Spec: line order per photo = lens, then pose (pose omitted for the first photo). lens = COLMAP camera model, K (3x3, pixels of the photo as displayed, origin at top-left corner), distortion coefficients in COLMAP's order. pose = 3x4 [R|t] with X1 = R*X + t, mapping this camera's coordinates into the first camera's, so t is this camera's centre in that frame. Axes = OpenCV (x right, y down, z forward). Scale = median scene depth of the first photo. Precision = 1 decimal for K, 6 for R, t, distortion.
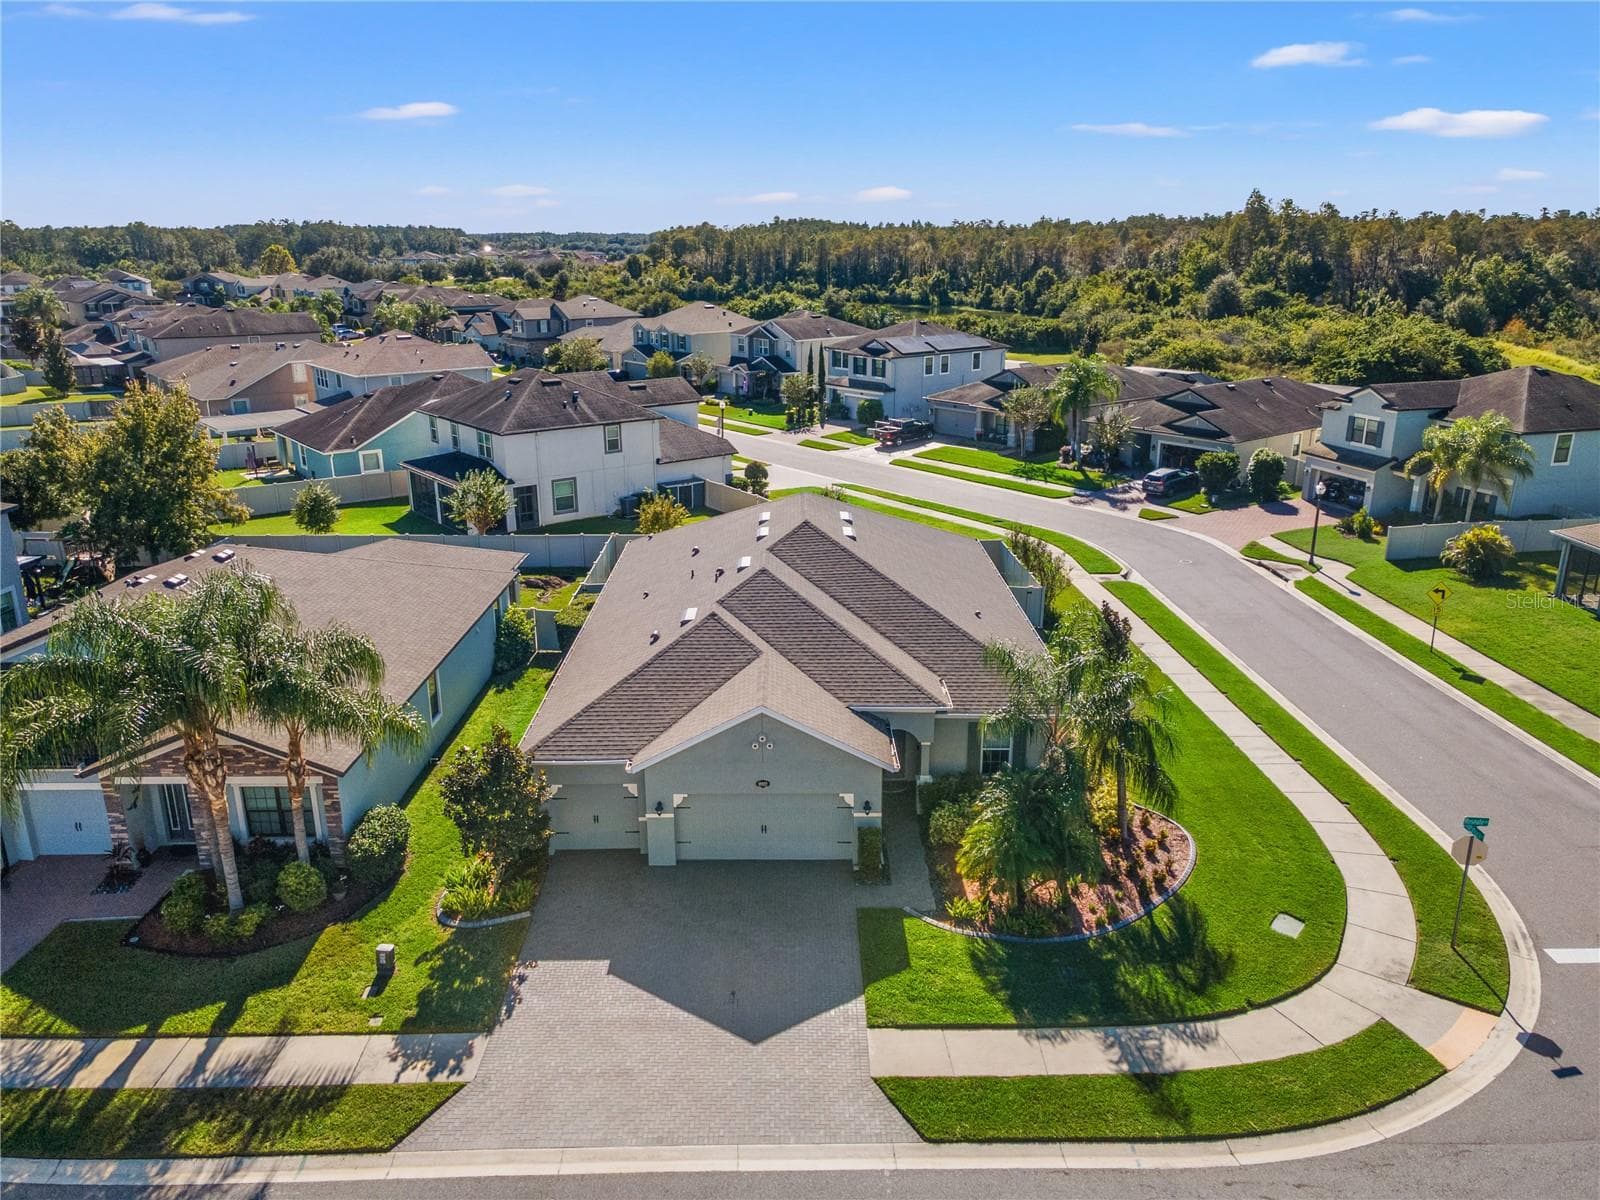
lens RADIAL K [[1139.7, 0, 800.0], [0, 1139.7, 600.0], [0, 0, 1]] dist [0.000810, 0.066328]
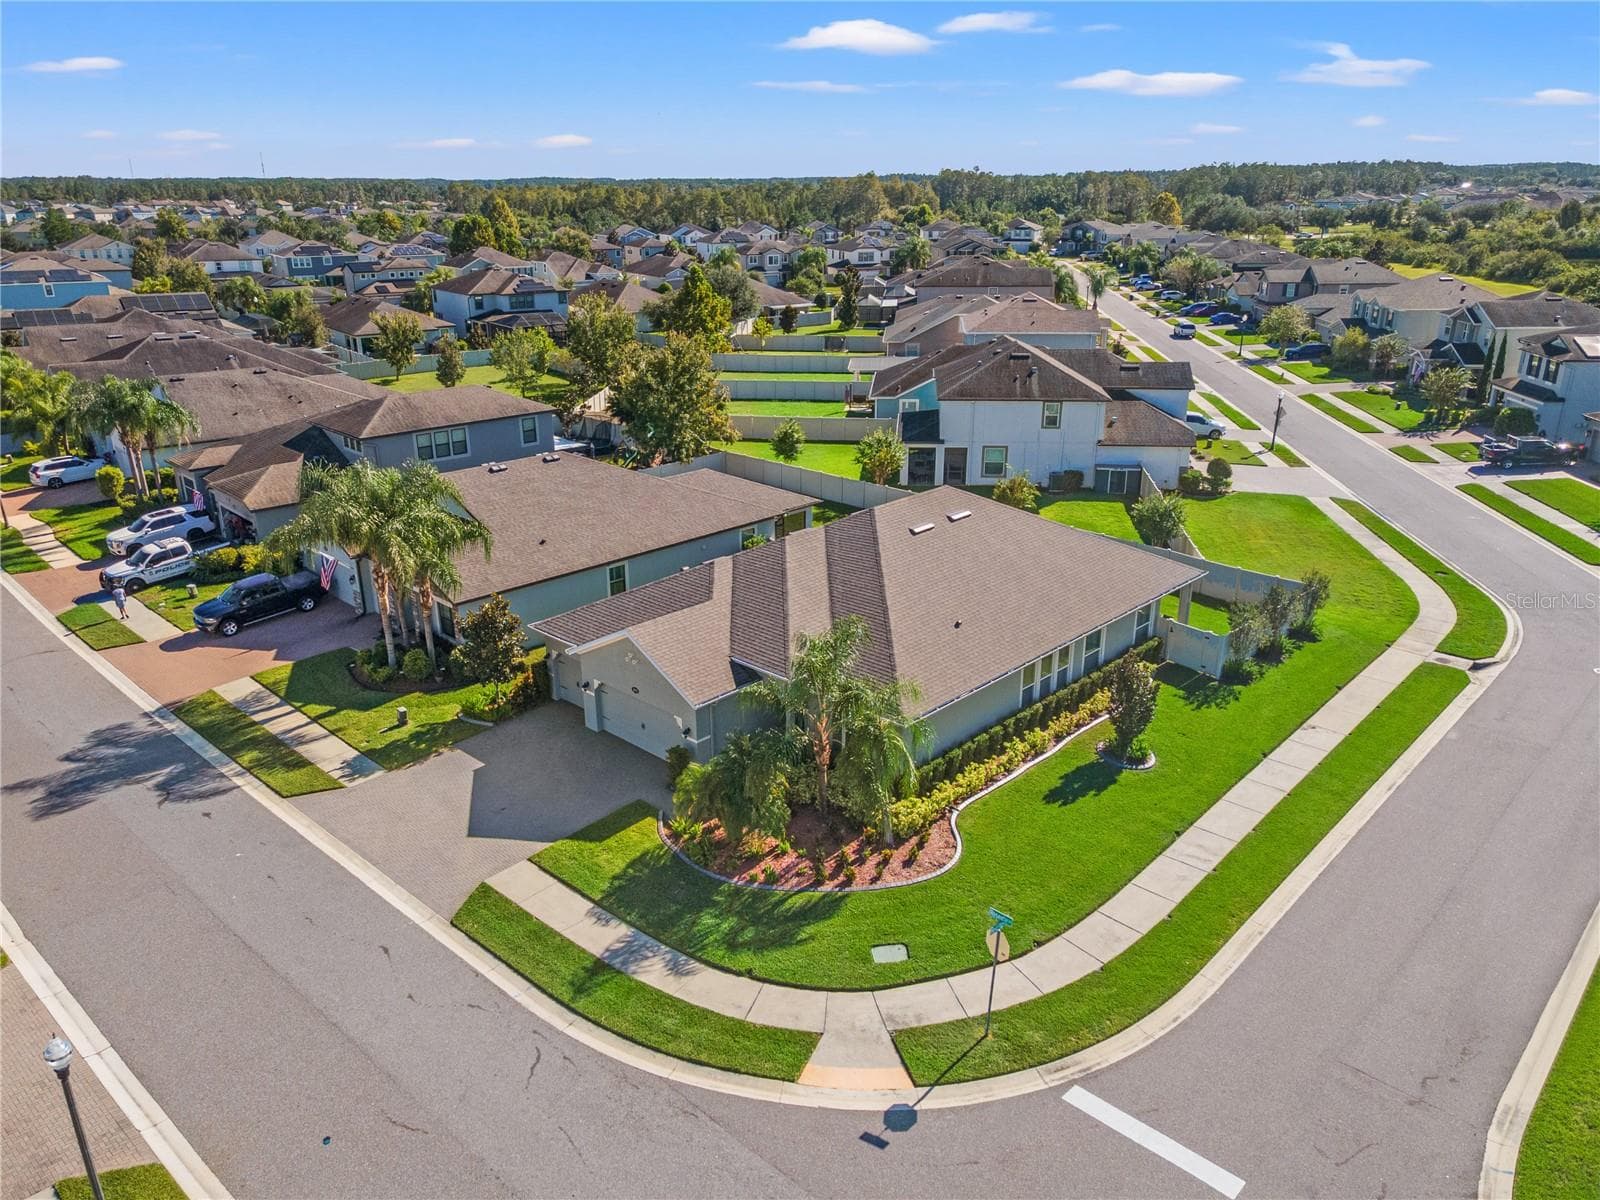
lens RADIAL K [[1139.7, 0, 800.0], [0, 1139.7, 600.0], [0, 0, 1]] dist [0.000810, 0.066328]
pose [[0.729377, 0.235003, -0.642481, 0.965688], [-0.204472, 0.971104, 0.123078, -0.145417], [0.652840, 0.041599, 0.756353, 0.135793]]
